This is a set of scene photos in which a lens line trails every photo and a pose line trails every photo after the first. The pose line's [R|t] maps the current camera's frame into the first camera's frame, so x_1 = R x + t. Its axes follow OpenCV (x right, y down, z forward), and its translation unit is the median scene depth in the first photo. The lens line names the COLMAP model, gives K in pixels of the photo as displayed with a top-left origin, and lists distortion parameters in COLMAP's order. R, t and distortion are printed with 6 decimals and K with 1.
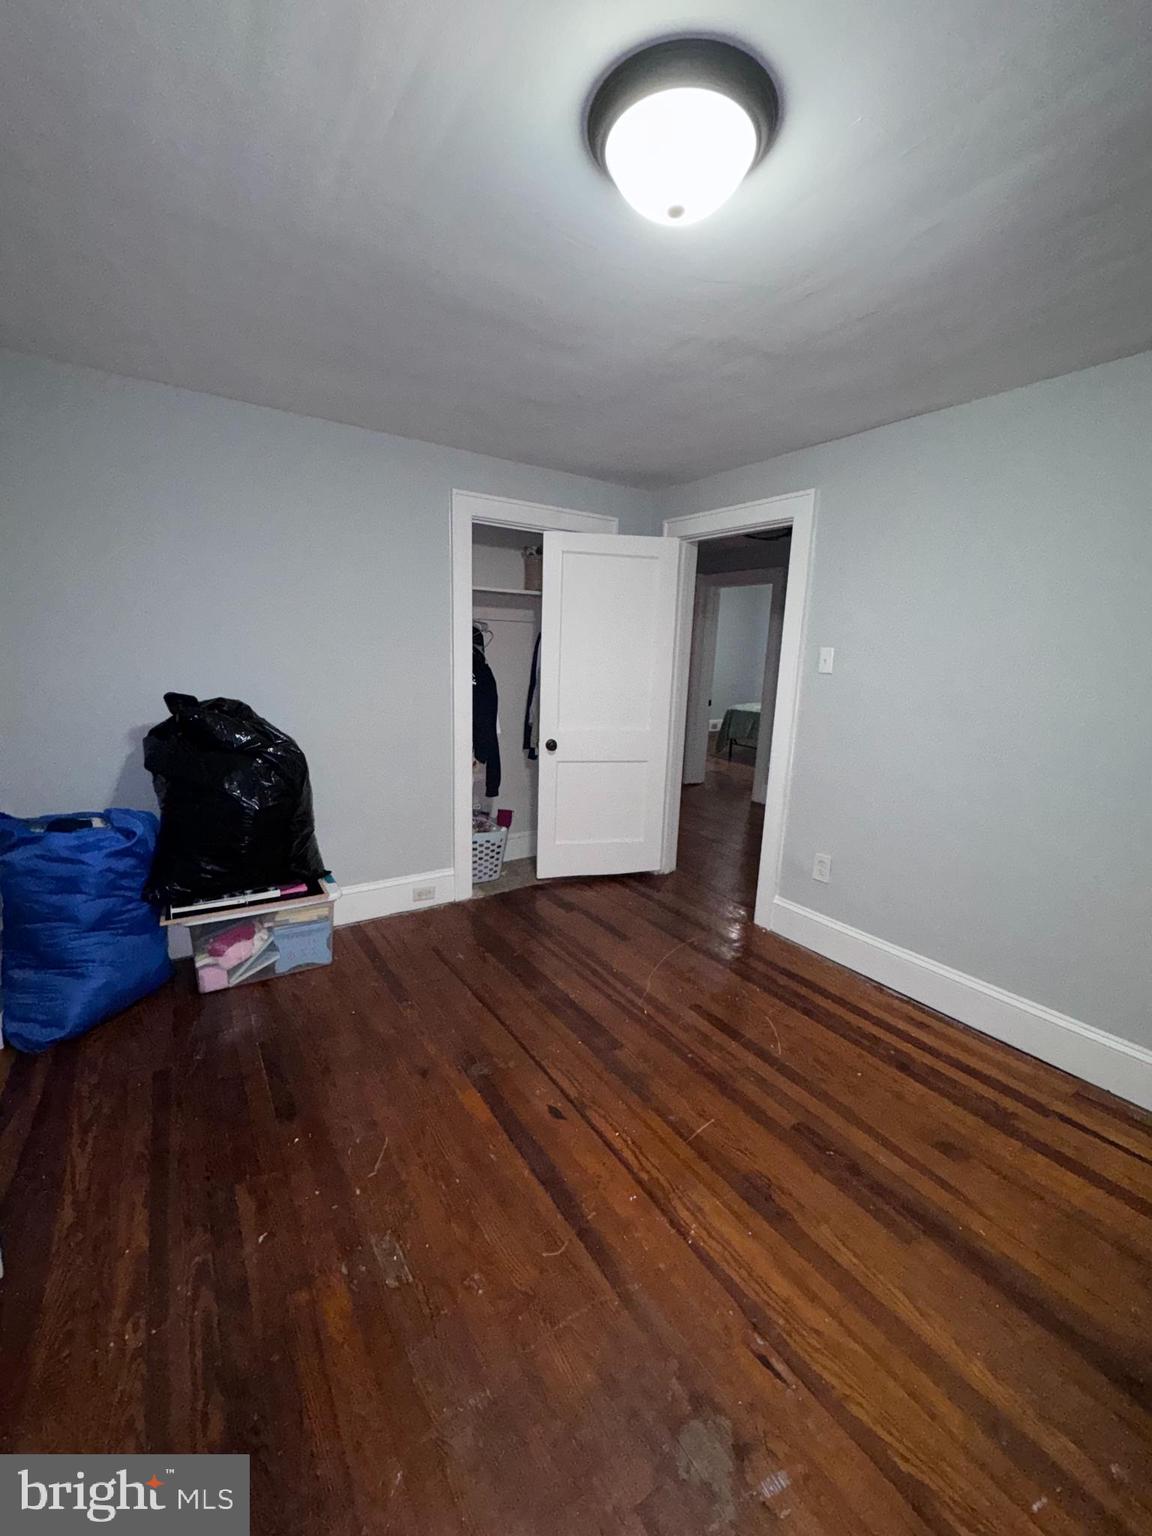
lens RADIAL K [[611.0, 0, 579.5], [0, 611.0, 764.3], [0, 0, 1]] dist [-0.003440, 0.000371]
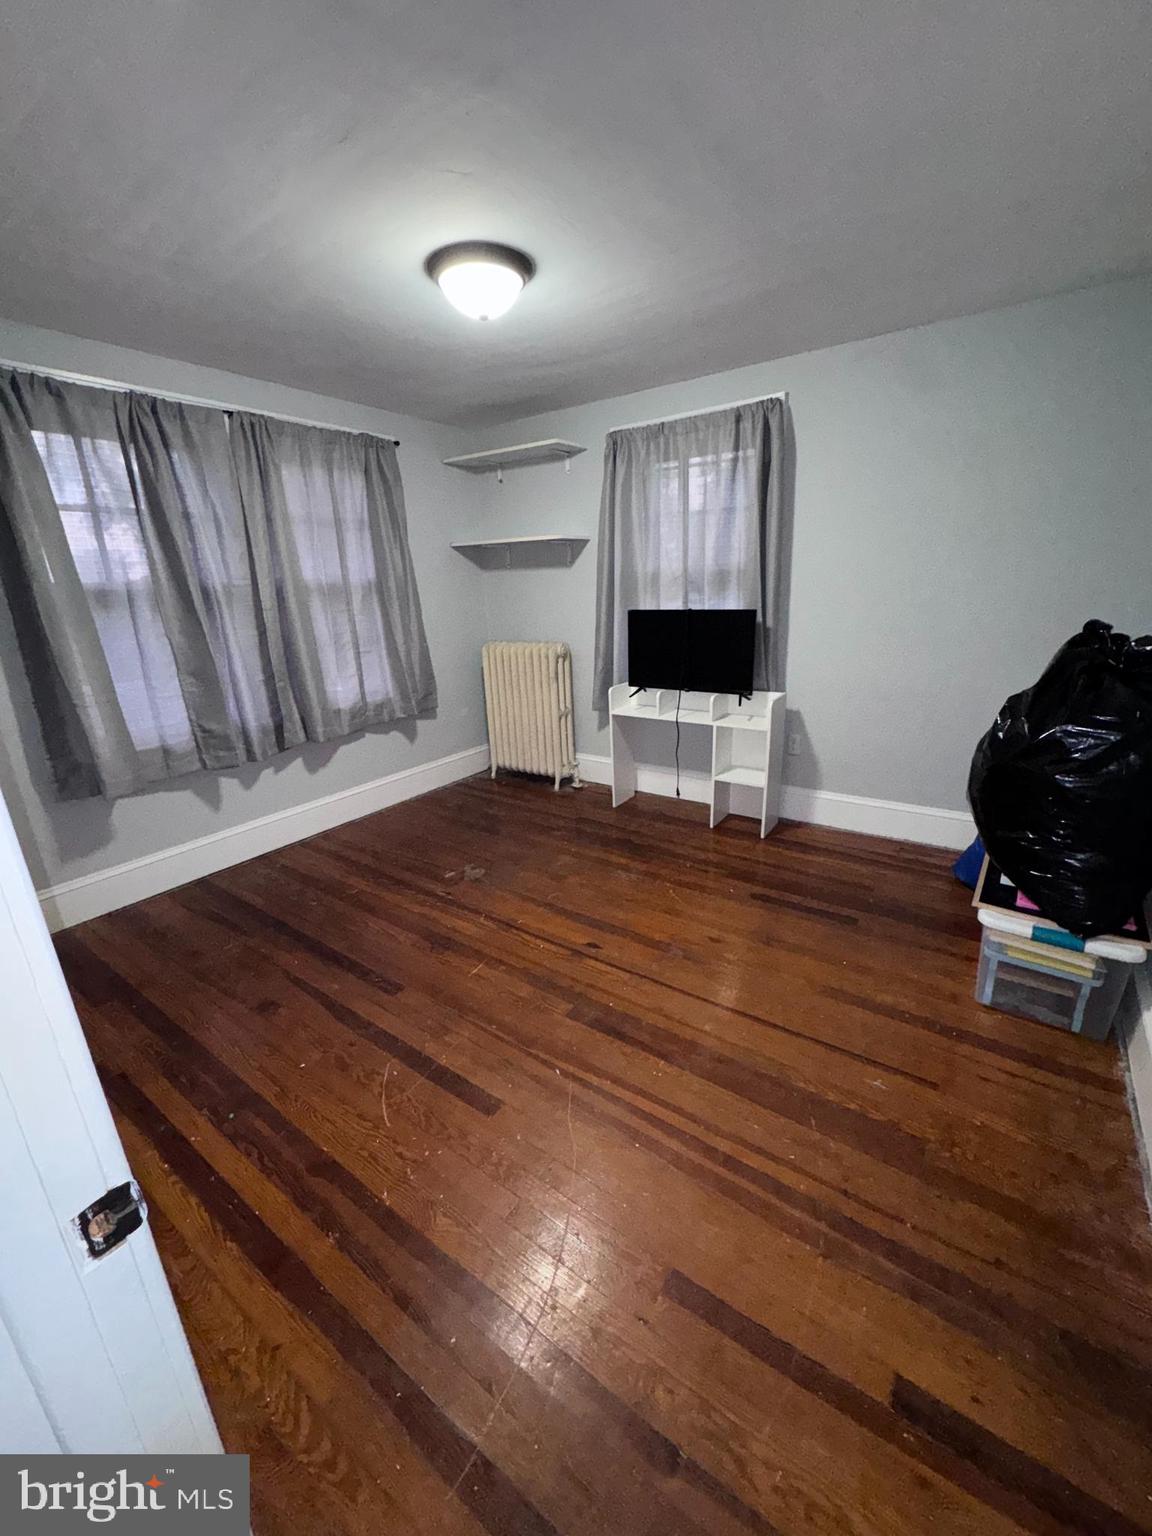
lens RADIAL K [[611.0, 0, 579.5], [0, 611.0, 764.3], [0, 0, 1]] dist [-0.003440, 0.000371]
pose [[-0.932736, 0.103864, -0.345278, 0.377379], [-0.067692, 0.890141, 0.450629, -0.328691], [0.354150, 0.443690, -0.823236, 1.825676]]
